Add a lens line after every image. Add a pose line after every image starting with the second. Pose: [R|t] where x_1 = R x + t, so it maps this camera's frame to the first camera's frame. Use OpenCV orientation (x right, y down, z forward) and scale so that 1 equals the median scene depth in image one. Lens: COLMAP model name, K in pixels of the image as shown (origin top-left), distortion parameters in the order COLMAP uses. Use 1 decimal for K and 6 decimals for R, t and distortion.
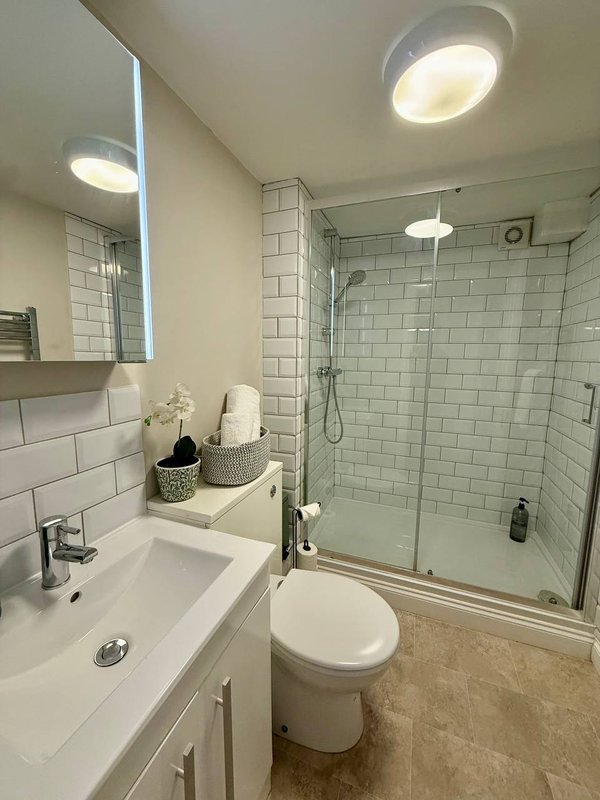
lens RADIAL K [[318.6, 0, 301.2], [0, 318.6, 400.0], [0, 0, 1]] dist [0.000082, 0.000484]
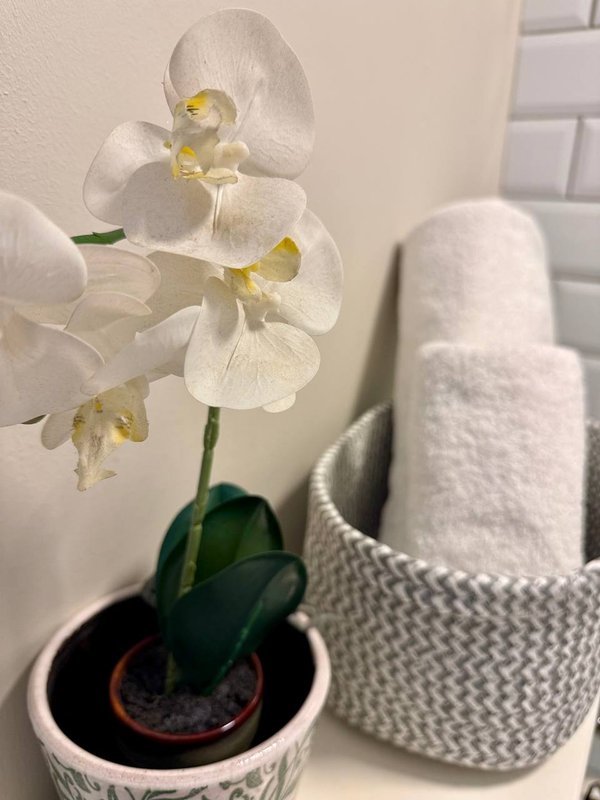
lens RADIAL K [[565.2, 0, 296.4], [0, 565.2, 401.8], [0, 0, 1]] dist [0.072979, -0.097531]
pose [[0.980286, 0.088100, -0.176858, -0.237427], [-0.055488, 0.981819, 0.181527, 0.019953], [0.189635, -0.168134, 0.967352, 0.613414]]
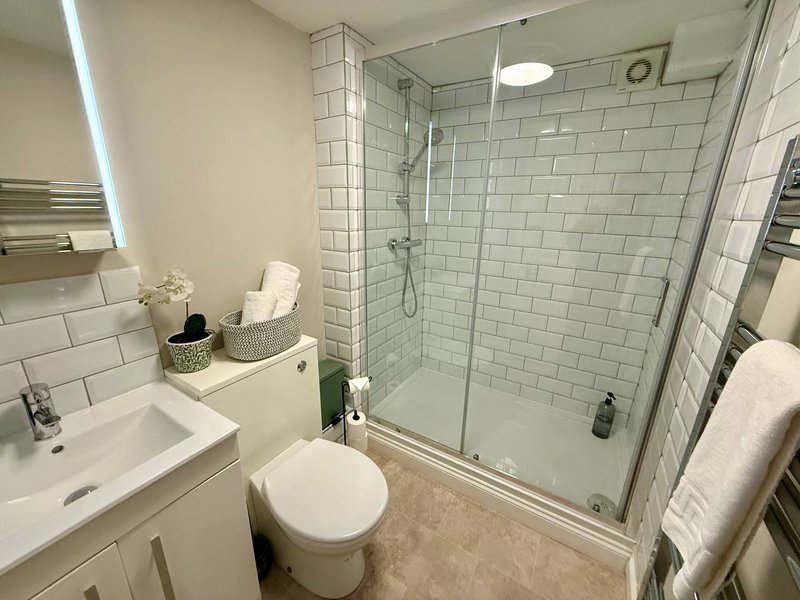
lens RADIAL K [[318.6, 0, 405.0], [0, 318.6, 301.8], [0, 0, 1]] dist [0.000082, 0.000484]
pose [[0.980162, 0.063022, -0.187909, 0.420765], [-0.034565, 0.987923, 0.151042, -0.089531], [0.195158, -0.141551, 0.970503, 0.085566]]
